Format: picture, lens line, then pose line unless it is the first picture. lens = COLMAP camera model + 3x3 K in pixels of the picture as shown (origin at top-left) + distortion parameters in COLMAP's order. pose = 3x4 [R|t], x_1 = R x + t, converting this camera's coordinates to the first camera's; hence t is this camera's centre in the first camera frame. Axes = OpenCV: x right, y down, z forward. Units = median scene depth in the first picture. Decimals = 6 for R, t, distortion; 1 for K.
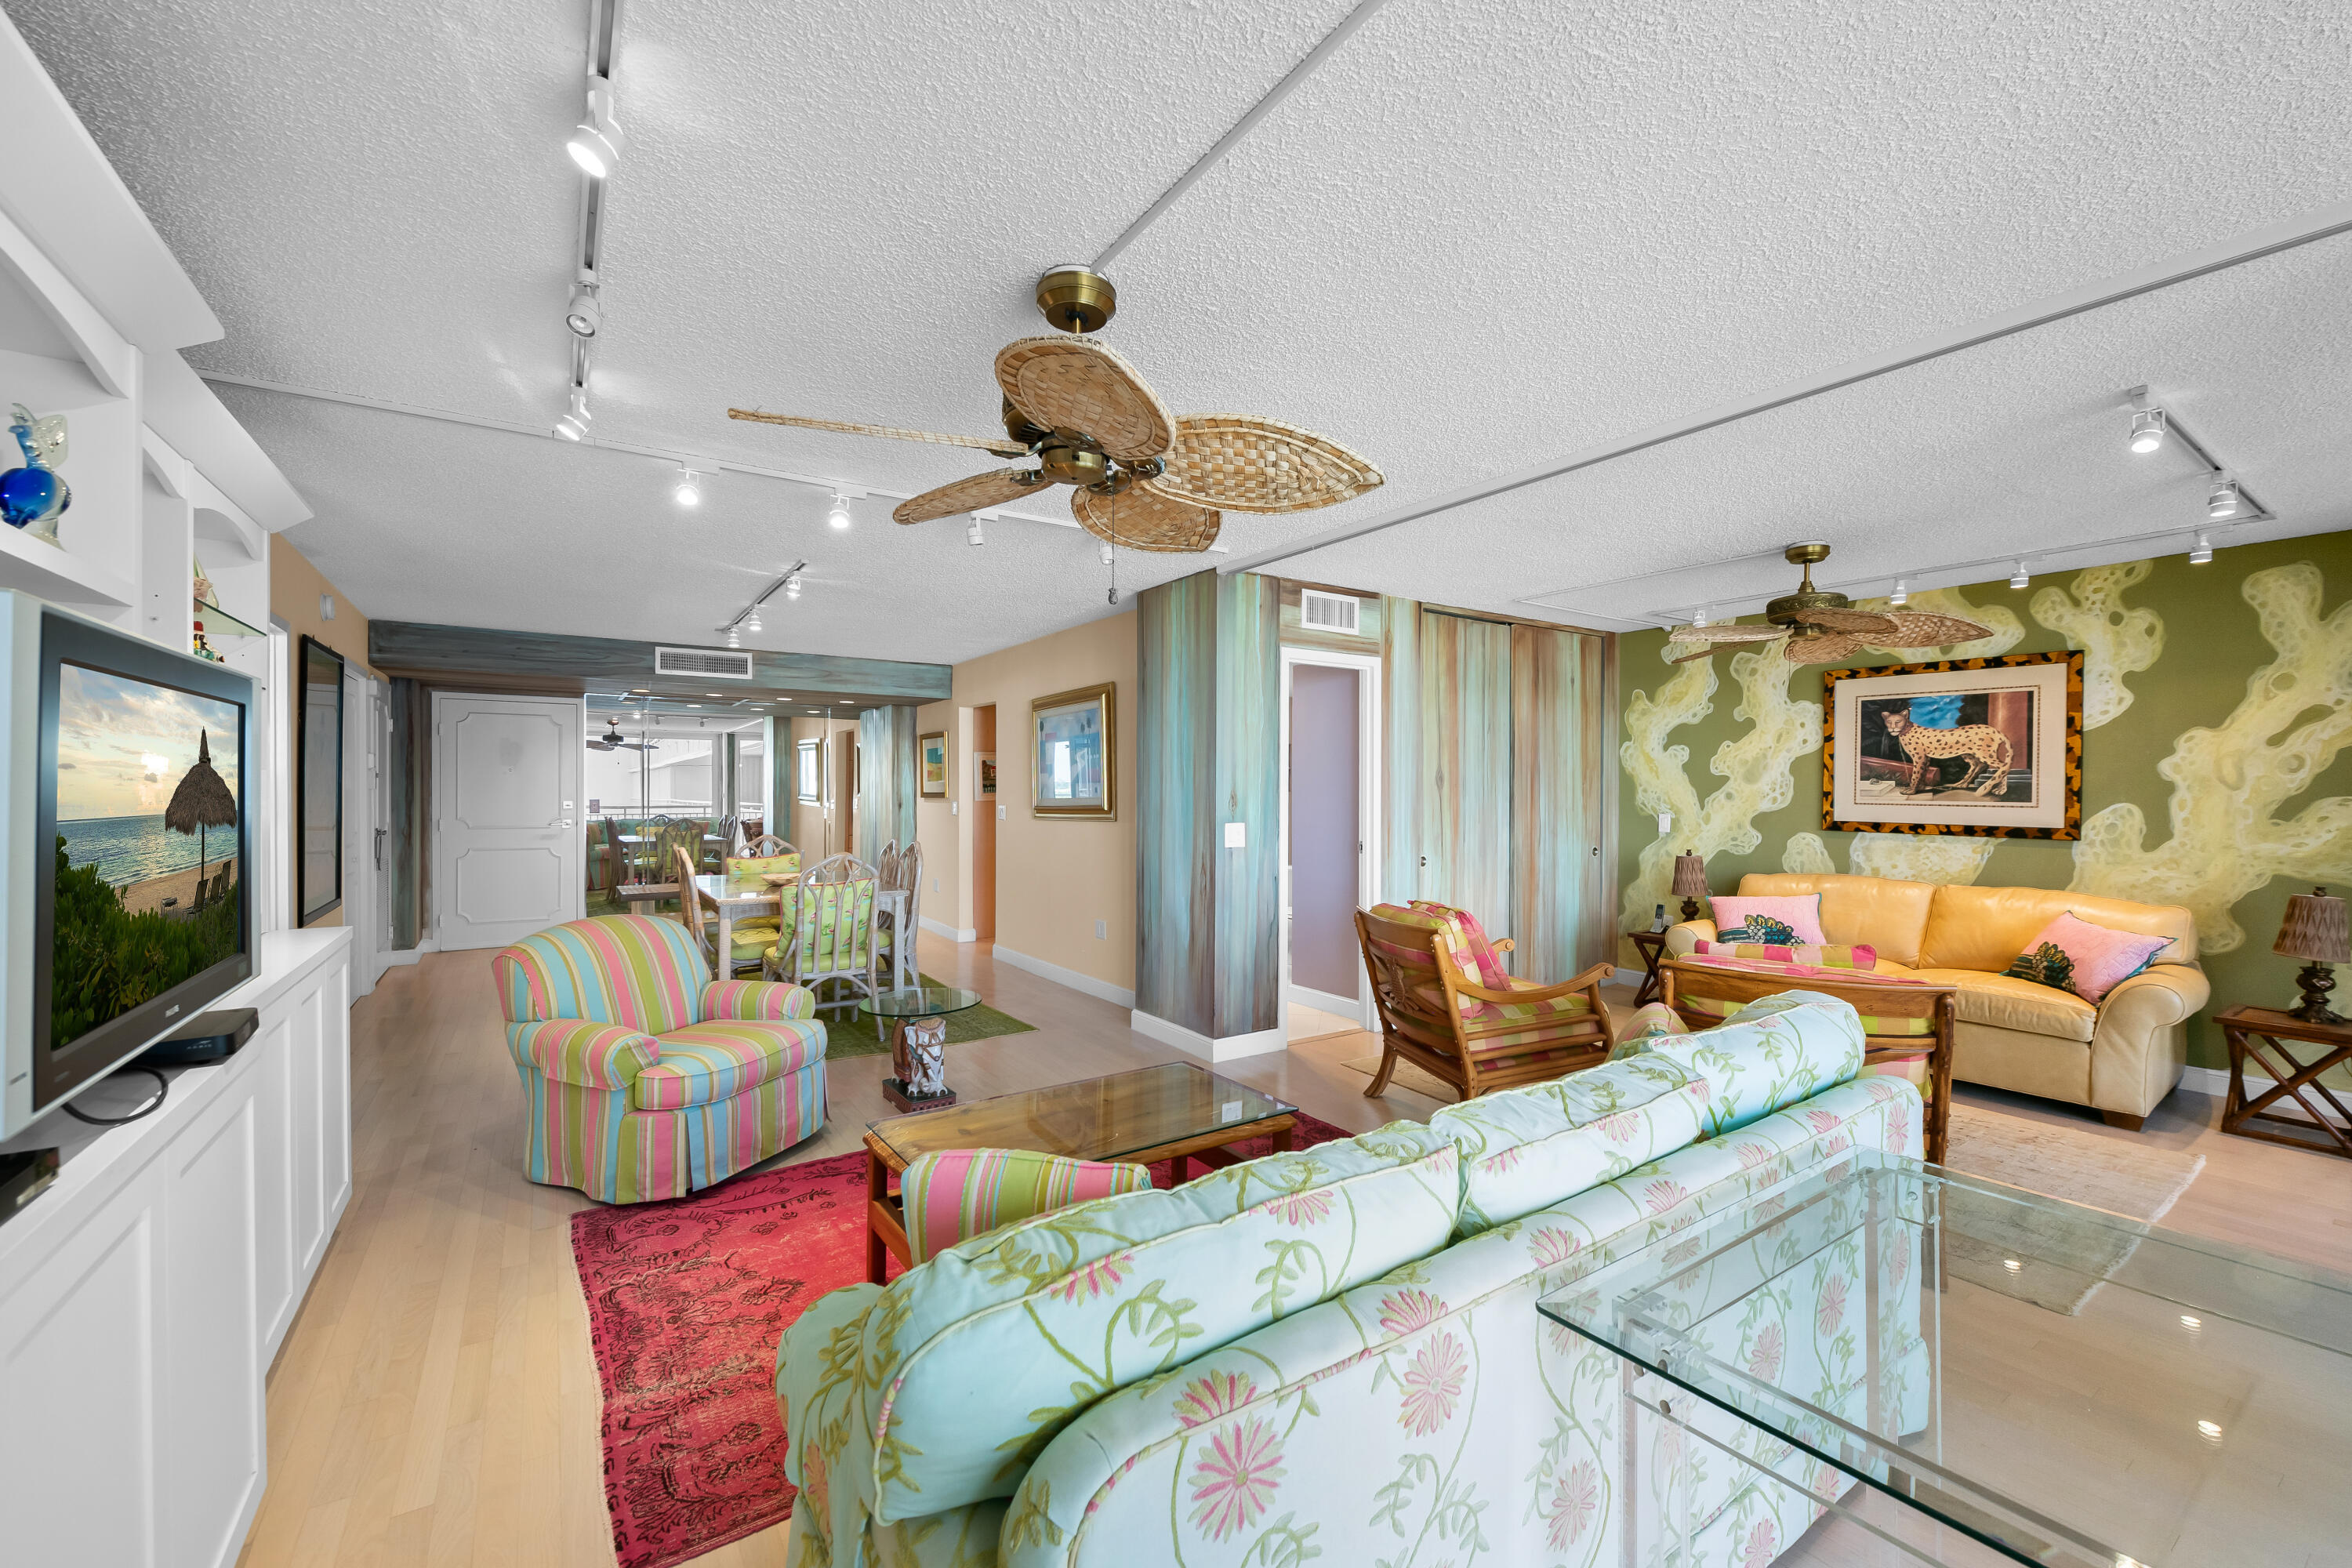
lens RADIAL K [[937.6, 0, 1185.5], [0, 937.6, 790.0], [0, 0, 1]] dist [-0.003002, -0.000580]
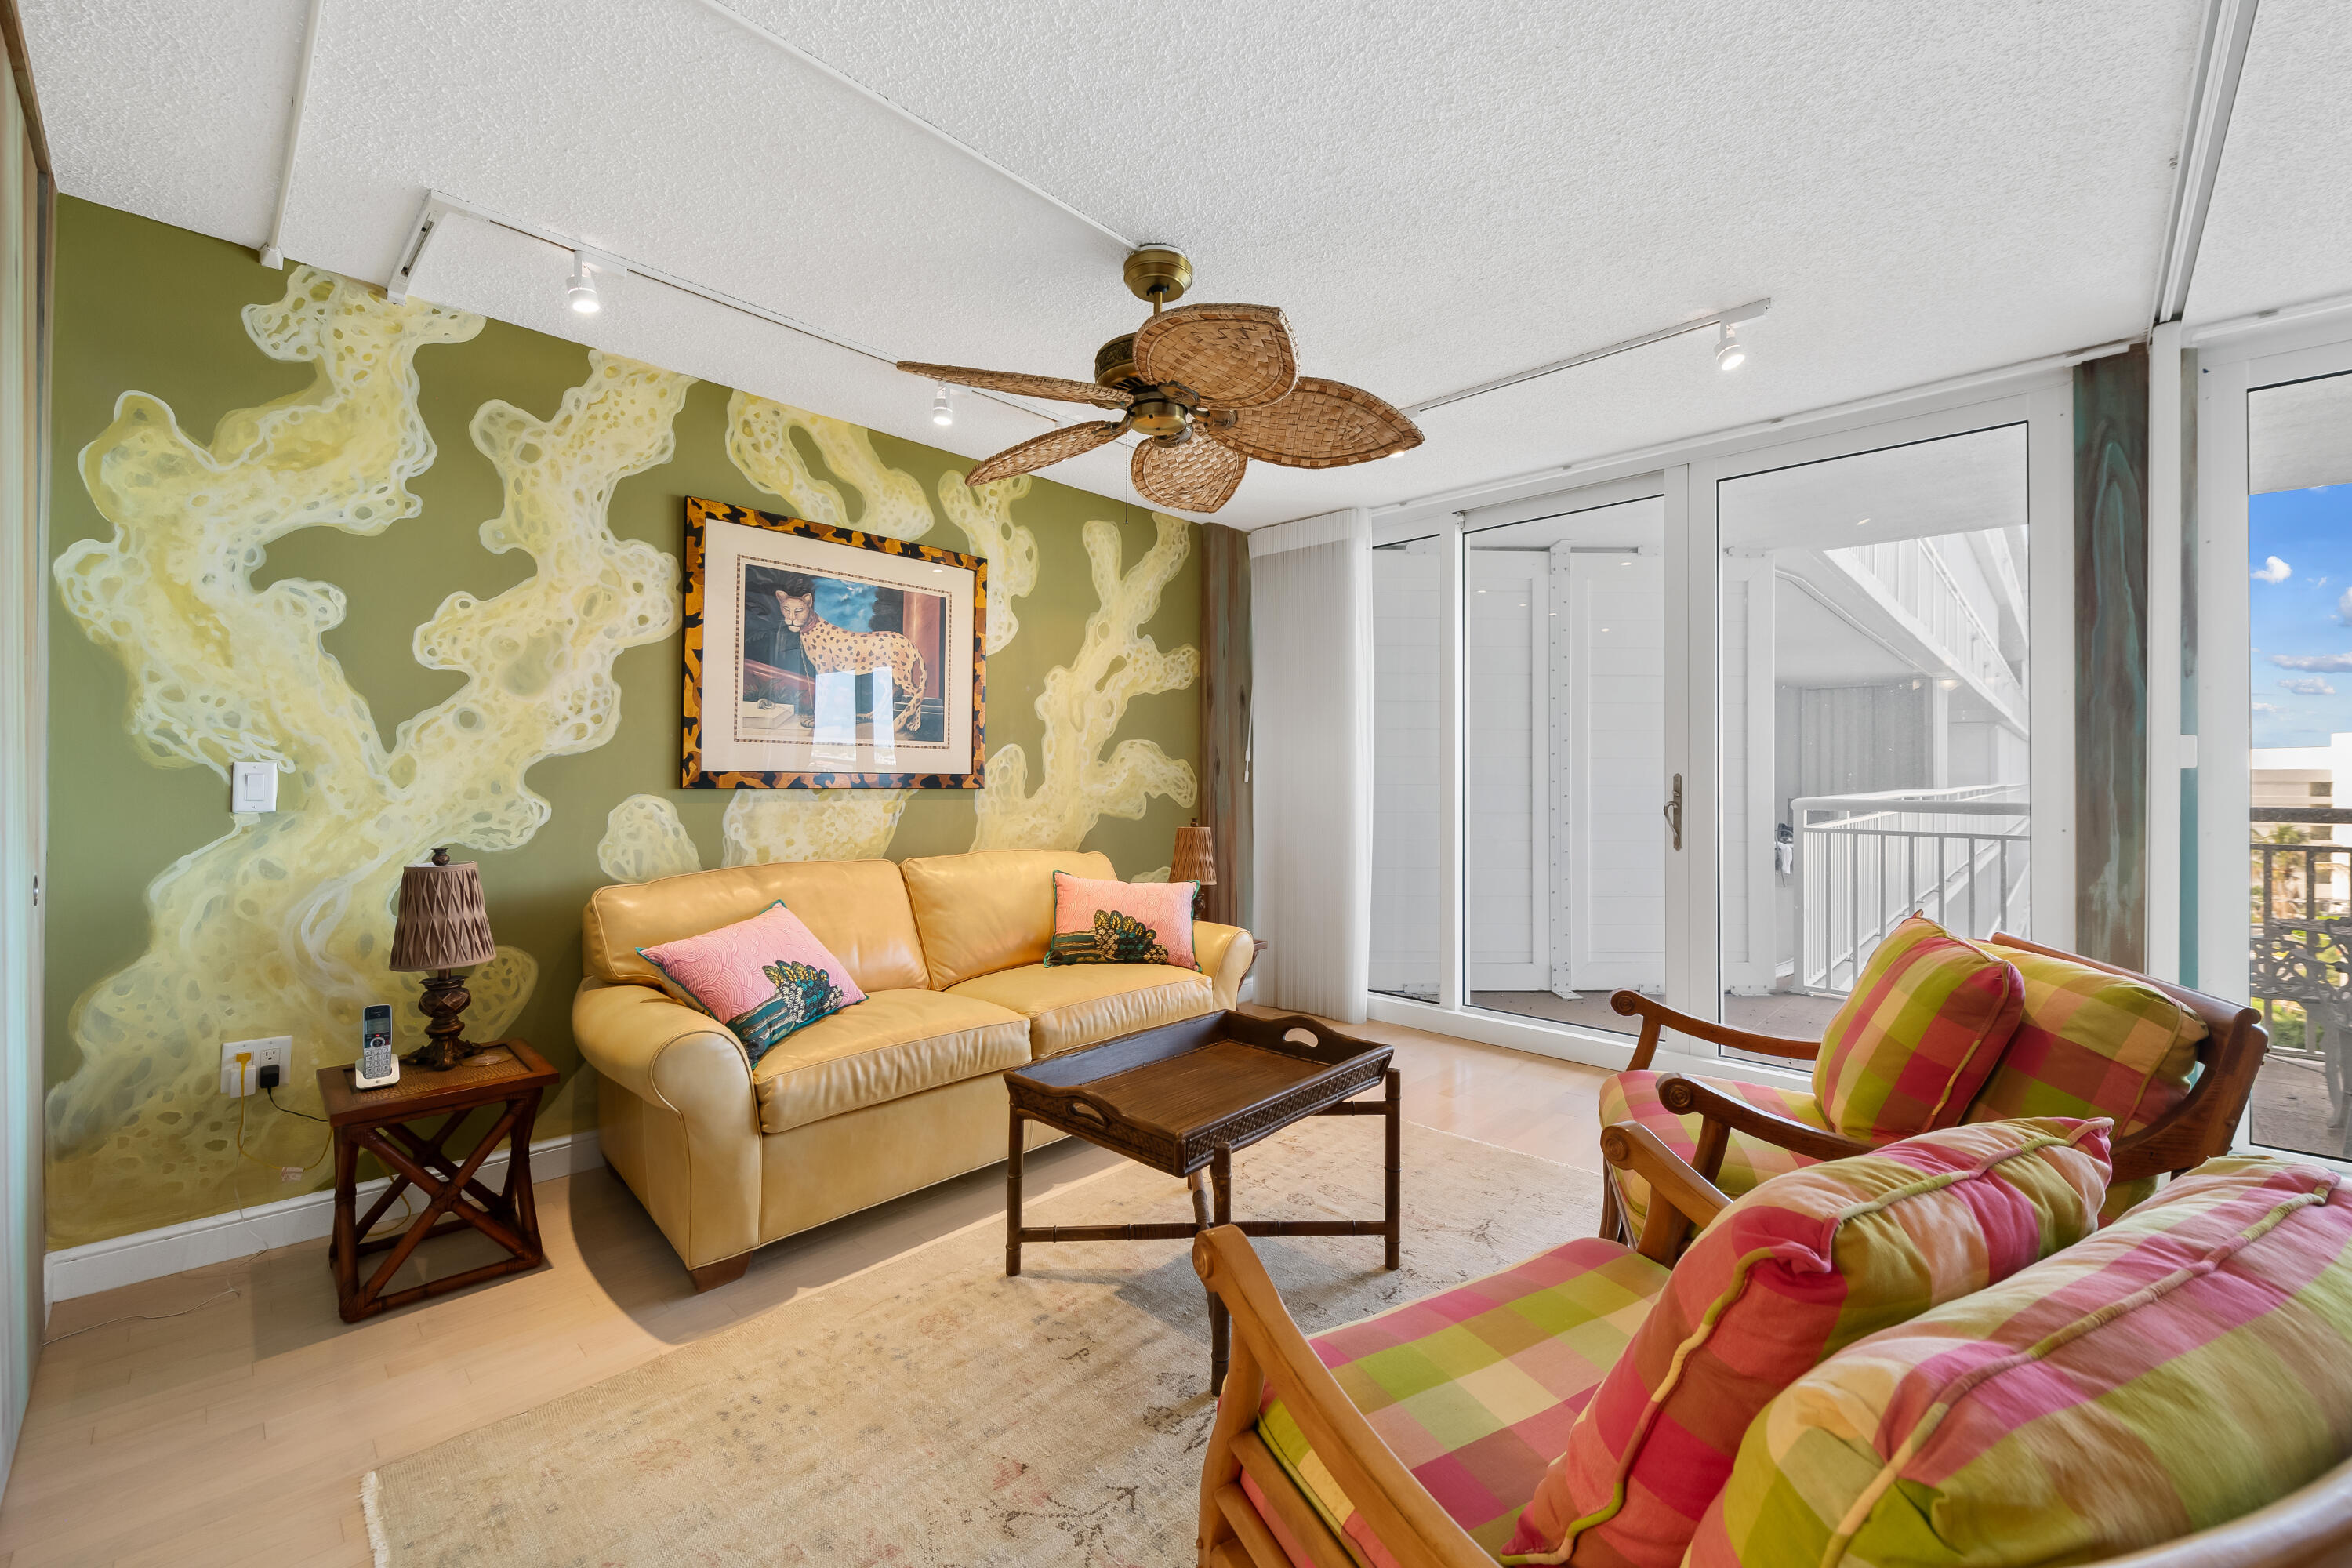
lens RADIAL K [[937.6, 0, 1175.3], [0, 937.6, 773.0], [0, 0, 1]] dist [-0.003002, -0.000580]
pose [[-0.221476, -0.000313, 0.975166, 0.095477], [-0.002803, 0.999996, -0.000315, 0.035414], [-0.975162, -0.002804, -0.221476, 0.897922]]
